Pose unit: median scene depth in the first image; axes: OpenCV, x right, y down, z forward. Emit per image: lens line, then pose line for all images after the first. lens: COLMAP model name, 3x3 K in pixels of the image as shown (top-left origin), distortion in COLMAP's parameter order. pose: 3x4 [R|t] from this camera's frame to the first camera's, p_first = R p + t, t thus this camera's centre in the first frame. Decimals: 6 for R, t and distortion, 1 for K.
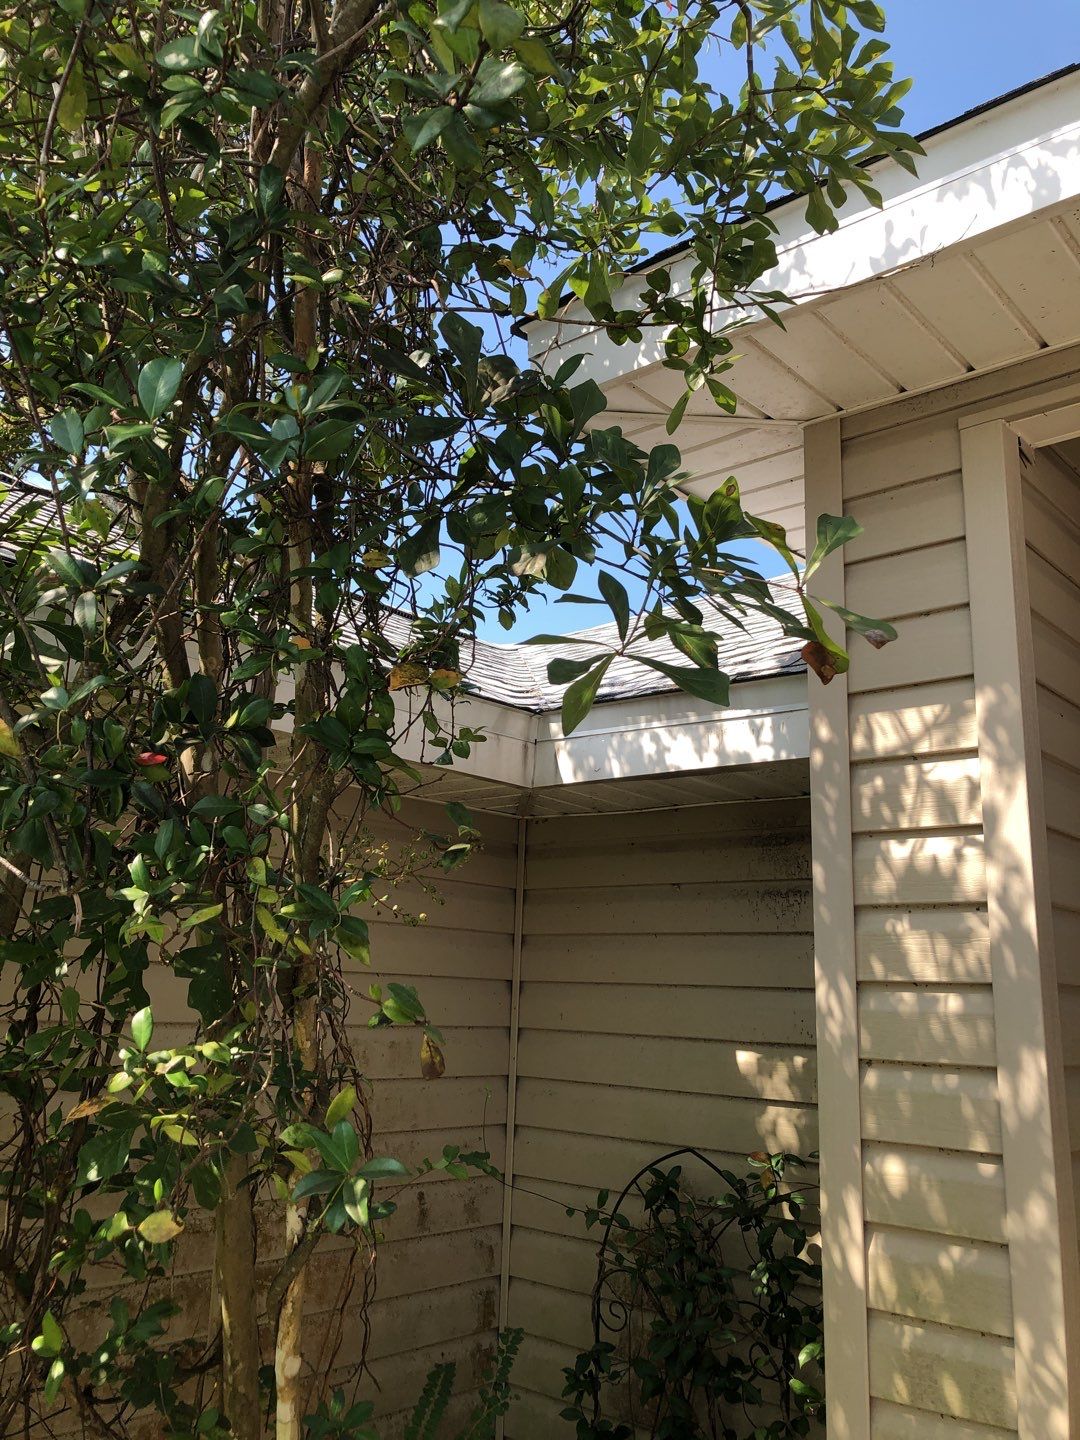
lens RADIAL K [[1148.3, 0, 538.1], [0, 1148.3, 723.3], [0, 0, 1]] dist [0.022660, -0.011499]
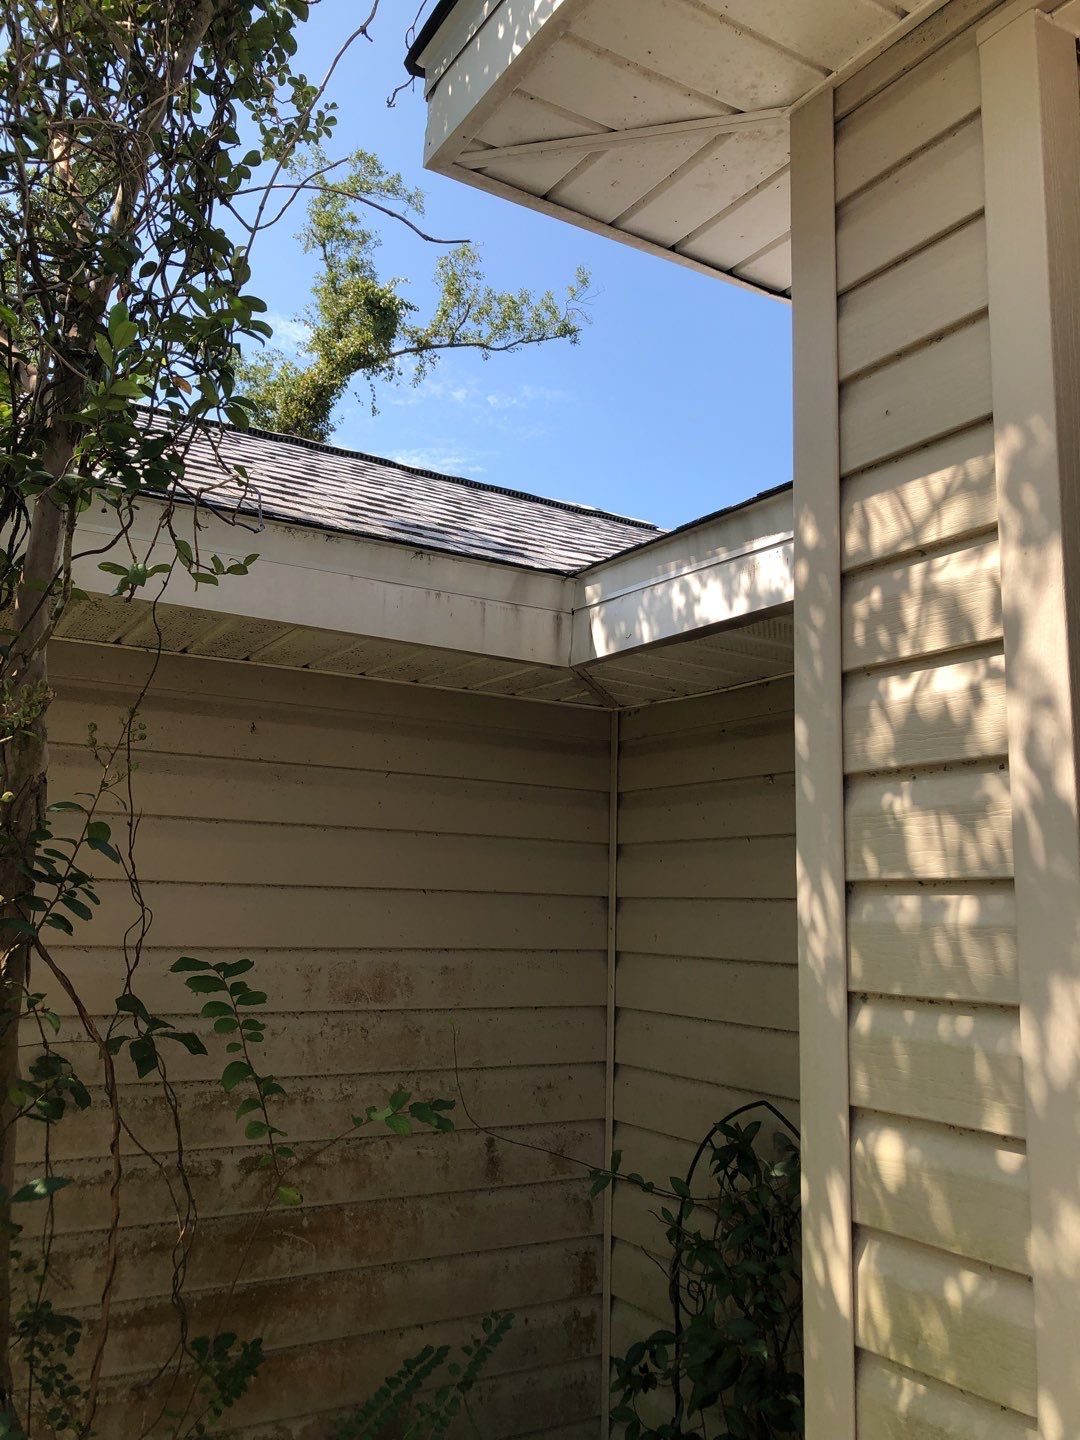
lens RADIAL K [[1148.3, 0, 542.3], [0, 1148.3, 721.9], [0, 0, 1]] dist [0.022660, -0.011499]
pose [[0.956834, -0.063210, -0.283678, 0.302744], [0.079803, 0.995687, 0.047308, 0.079611], [0.279464, -0.067904, 0.957752, 0.287611]]
